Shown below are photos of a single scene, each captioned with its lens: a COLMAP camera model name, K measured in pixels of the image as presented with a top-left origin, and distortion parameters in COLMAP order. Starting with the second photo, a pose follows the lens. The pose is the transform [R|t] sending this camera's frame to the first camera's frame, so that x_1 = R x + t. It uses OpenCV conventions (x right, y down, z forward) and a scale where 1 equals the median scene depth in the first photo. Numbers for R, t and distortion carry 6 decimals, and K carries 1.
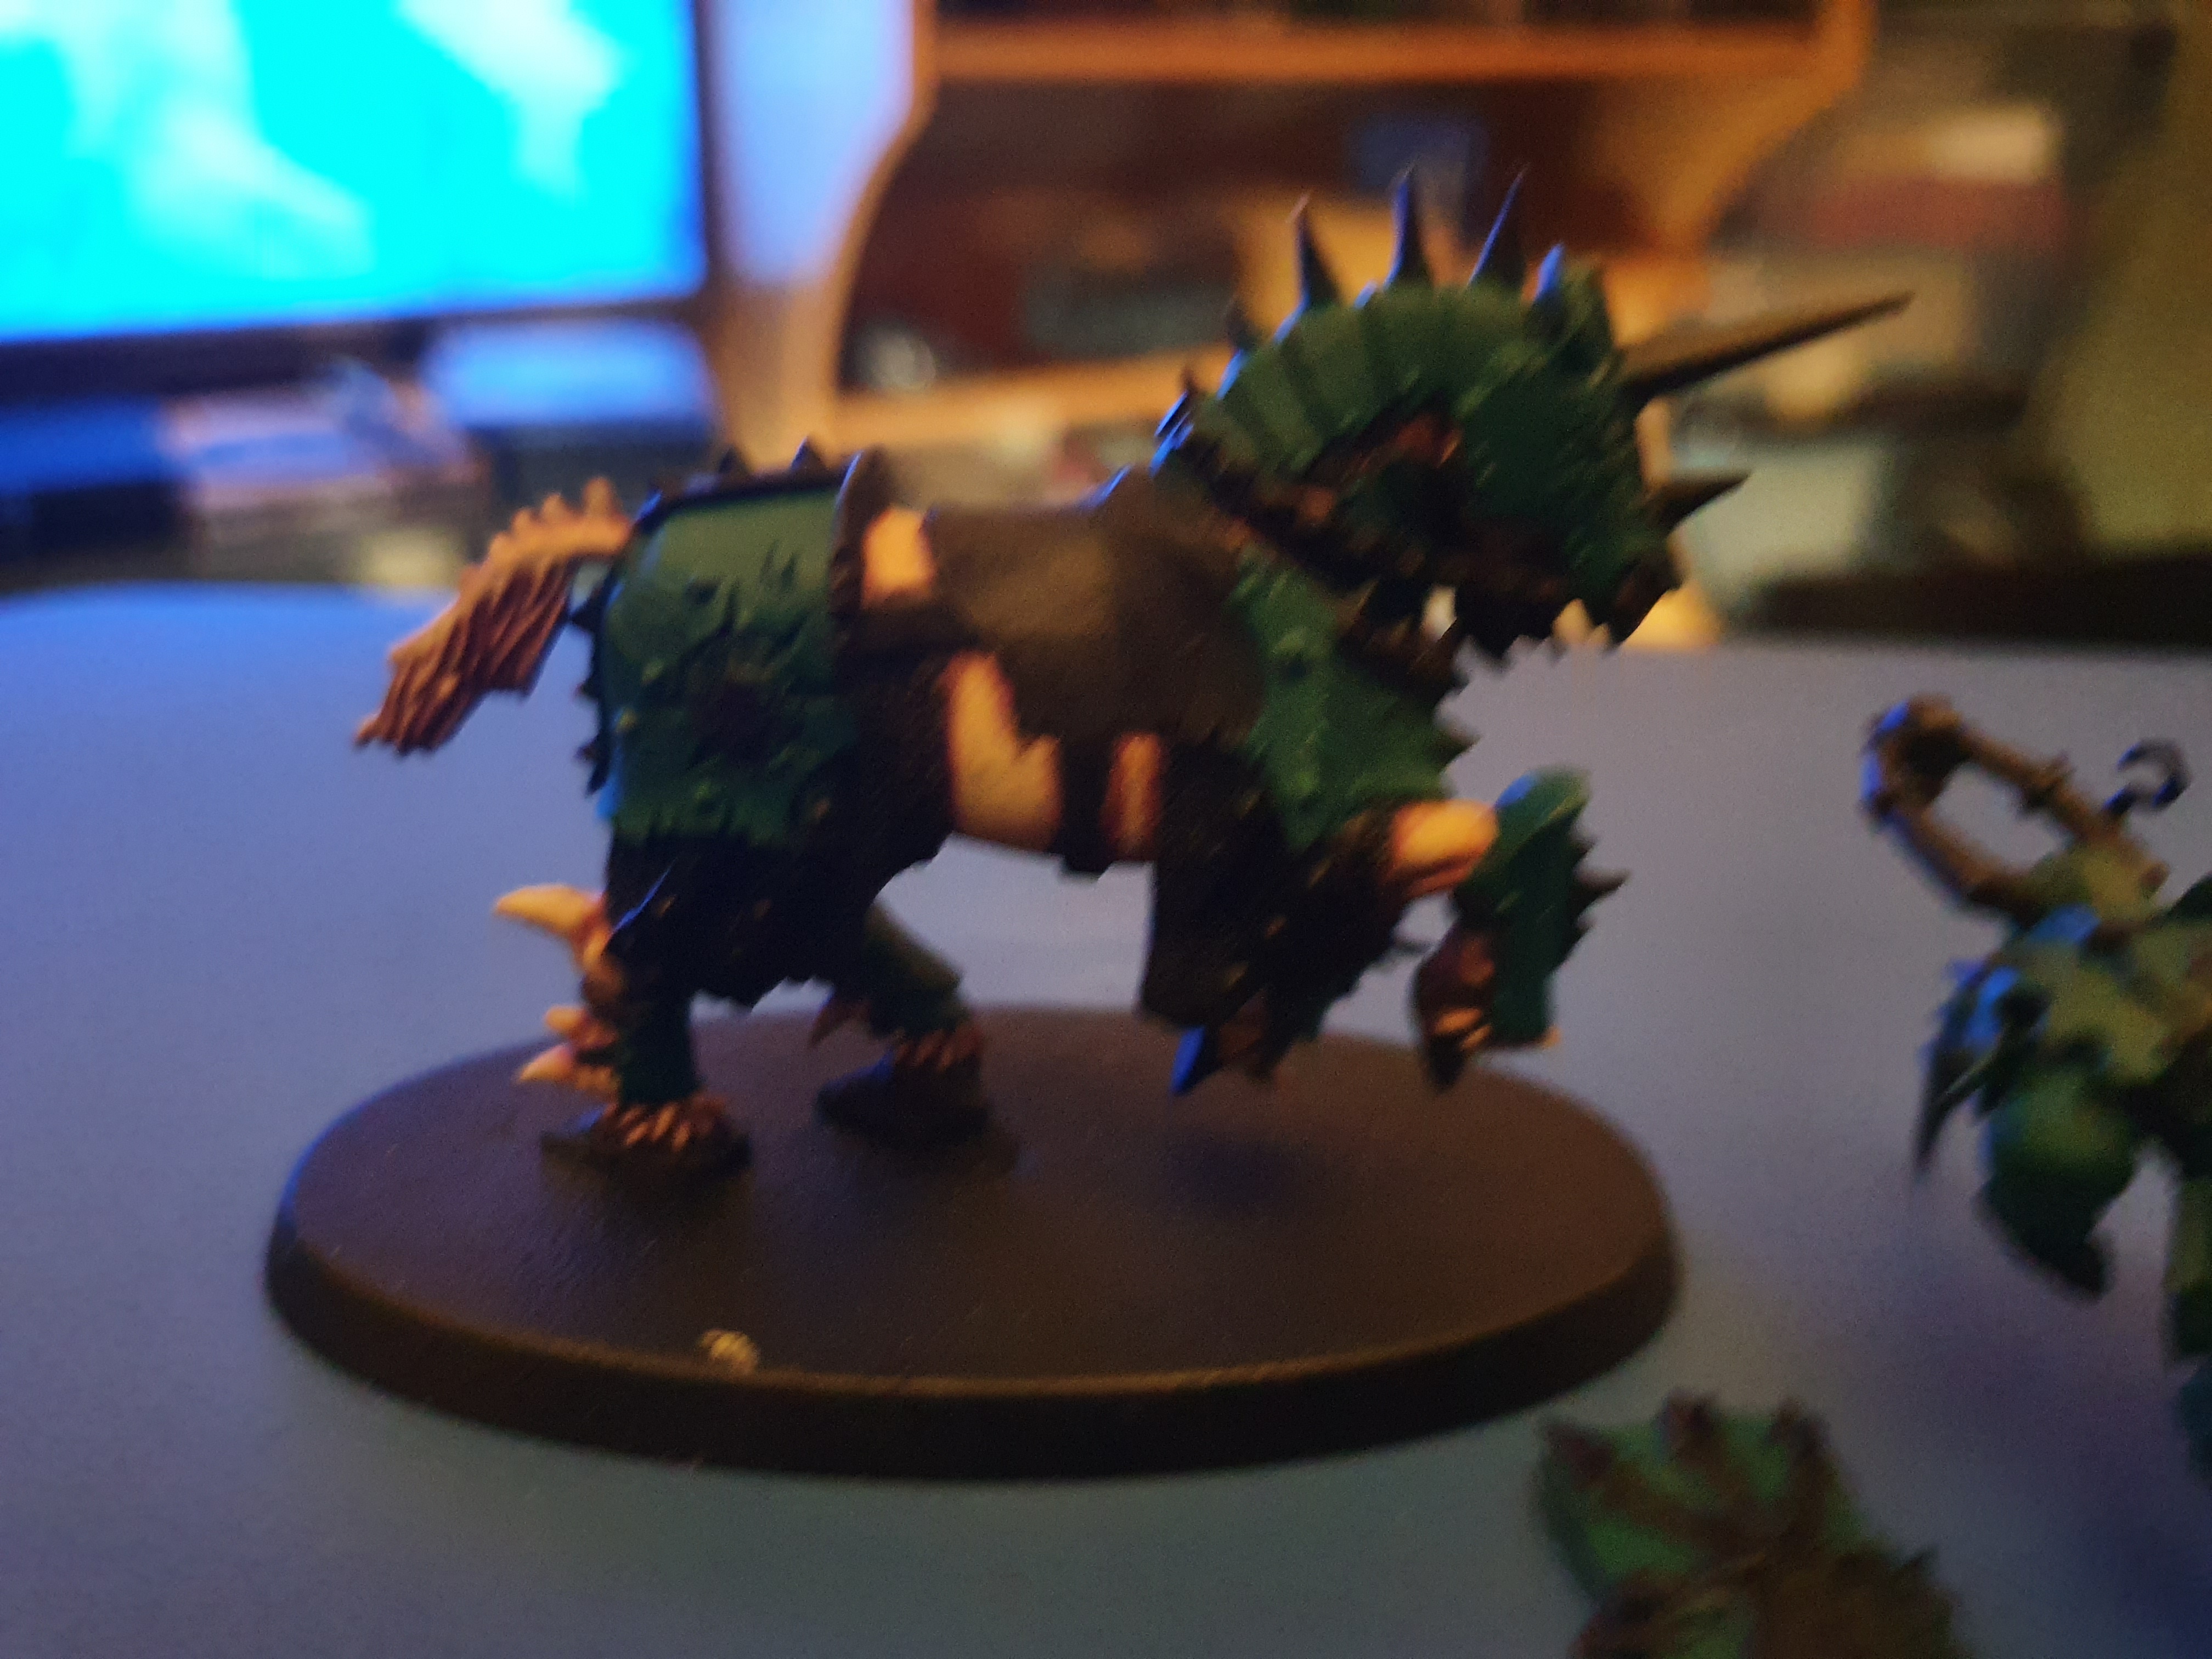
lens RADIAL K [[1830.7, 0, 1106.0], [0, 1830.7, 829.5], [0, 0, 1]] dist [0.008628, -0.122845]
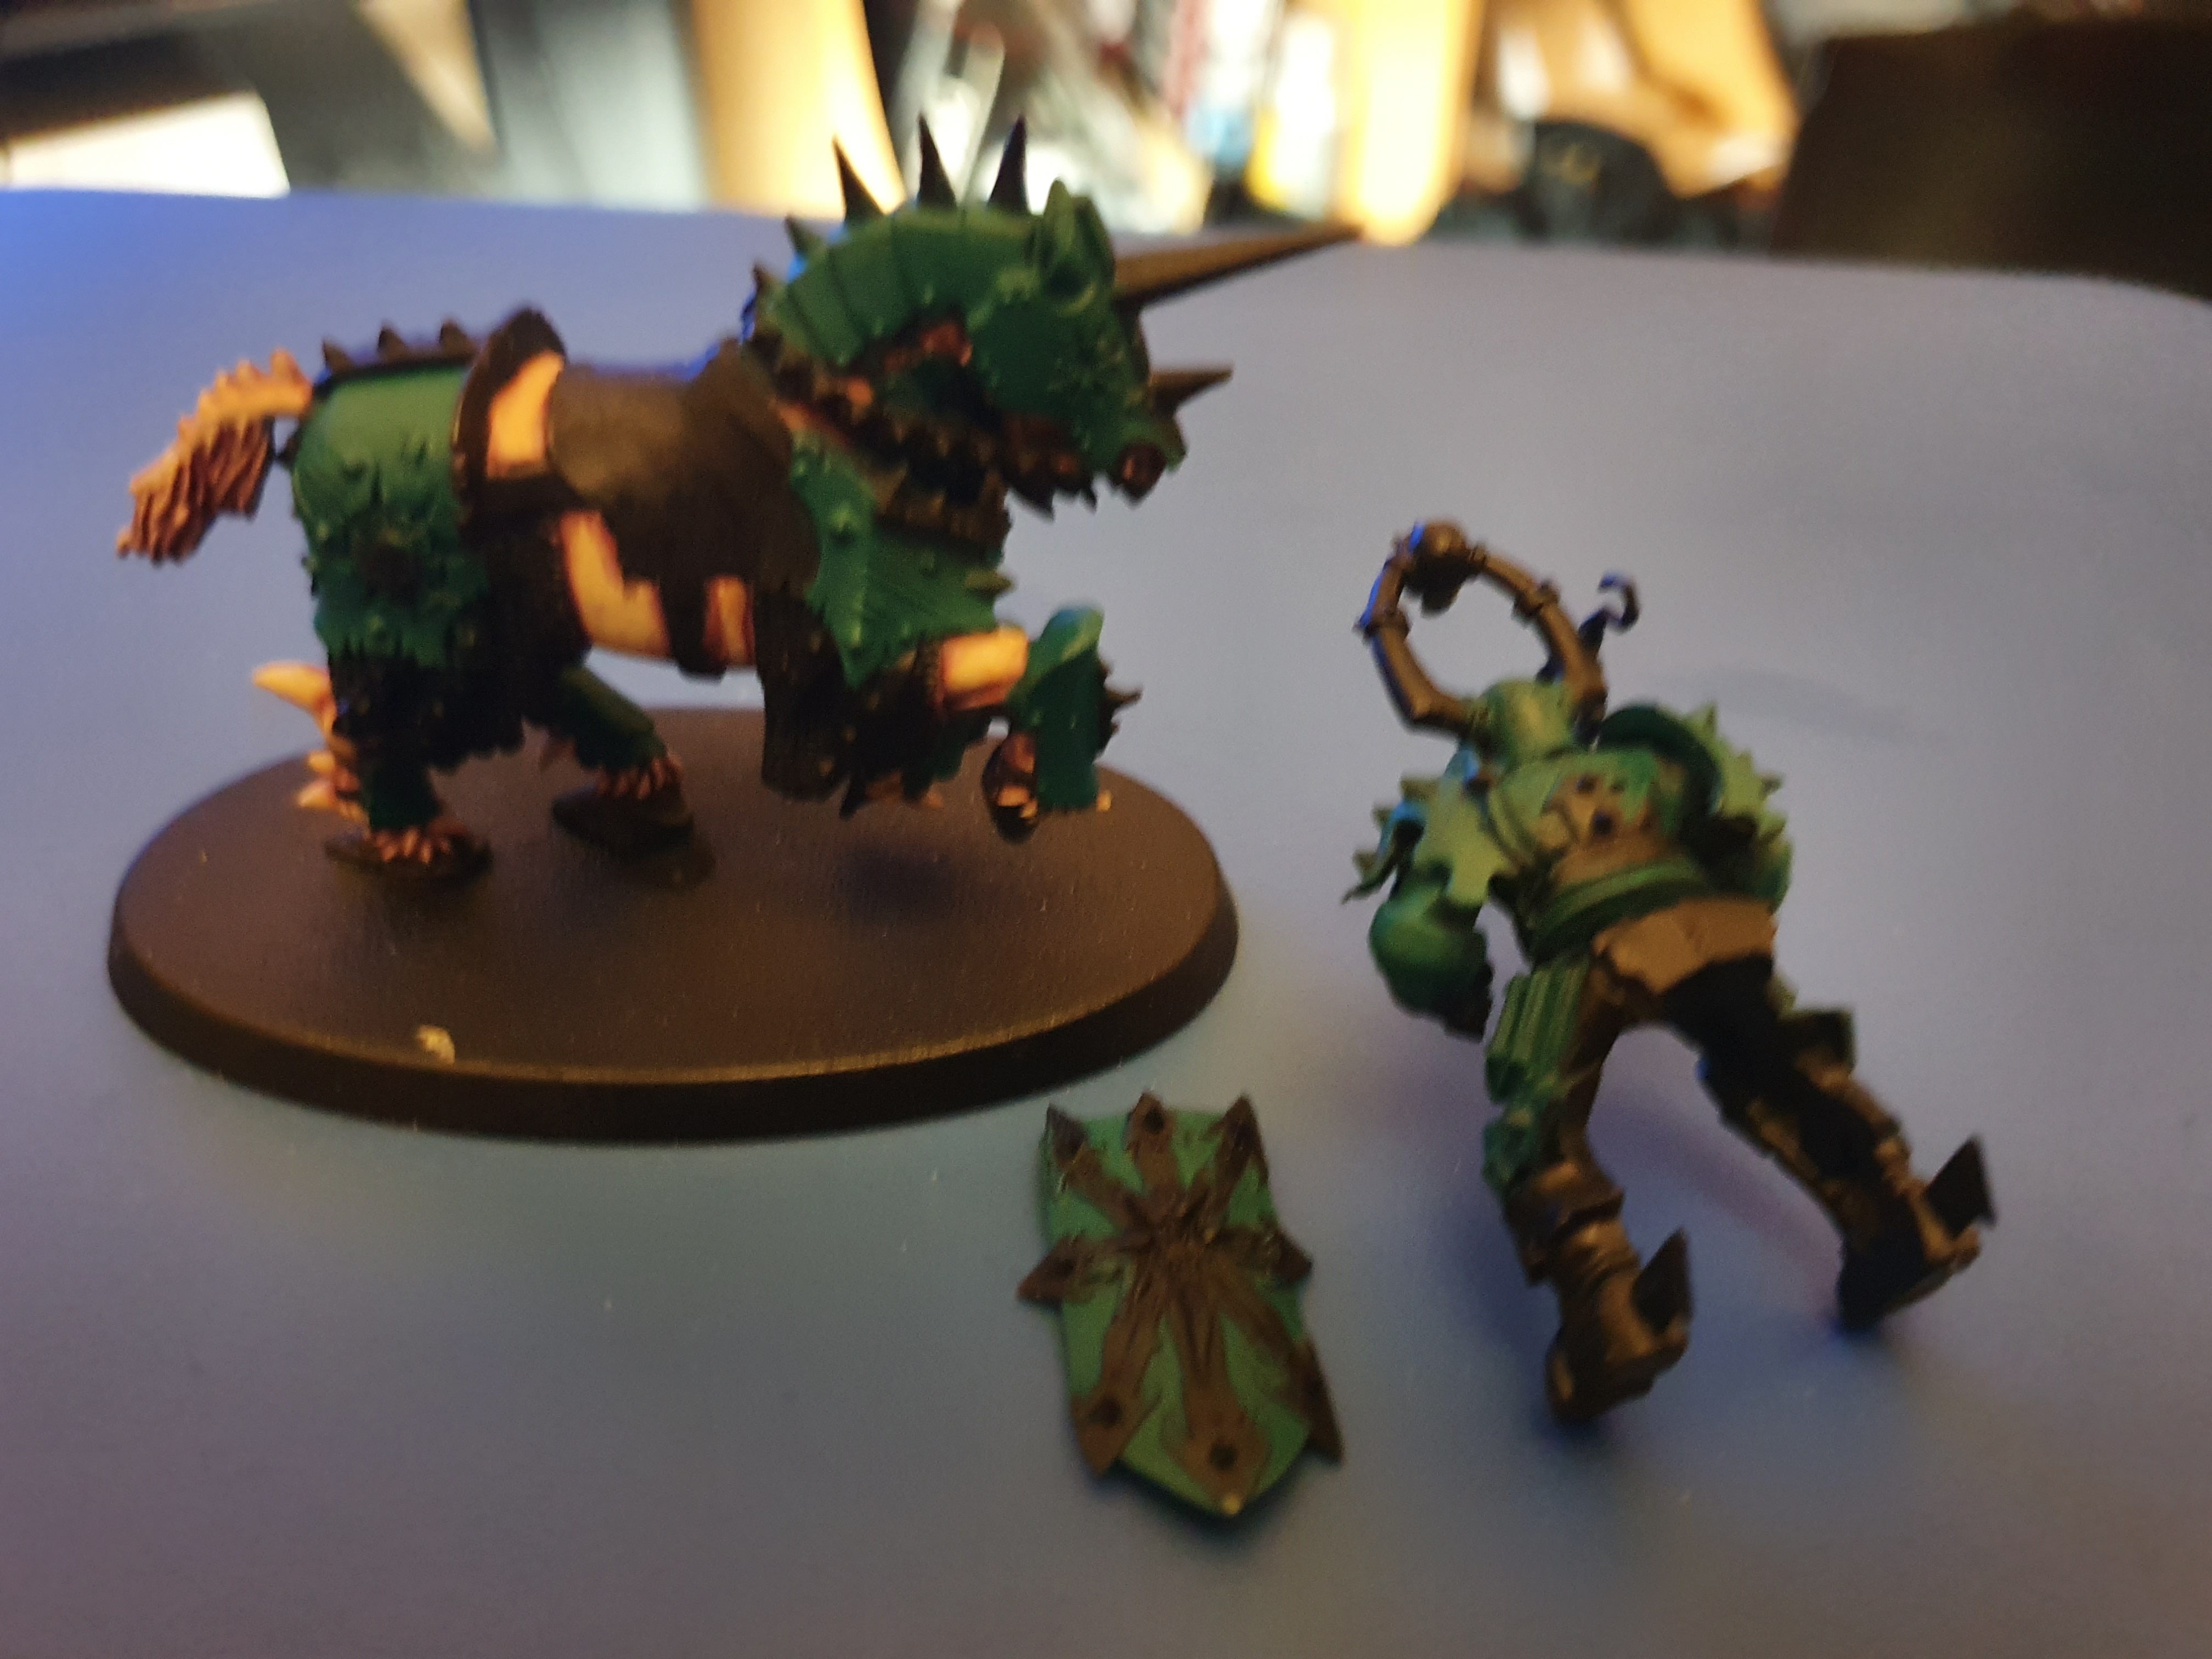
lens RADIAL K [[1830.7, 0, 1106.0], [0, 1830.7, 829.5], [0, 0, 1]] dist [0.008628, -0.122845]
pose [[0.999583, 0.019267, -0.021494, 0.296019], [-0.012153, 0.956313, 0.292090, -0.250197], [0.026183, -0.291708, 0.956149, -0.202545]]
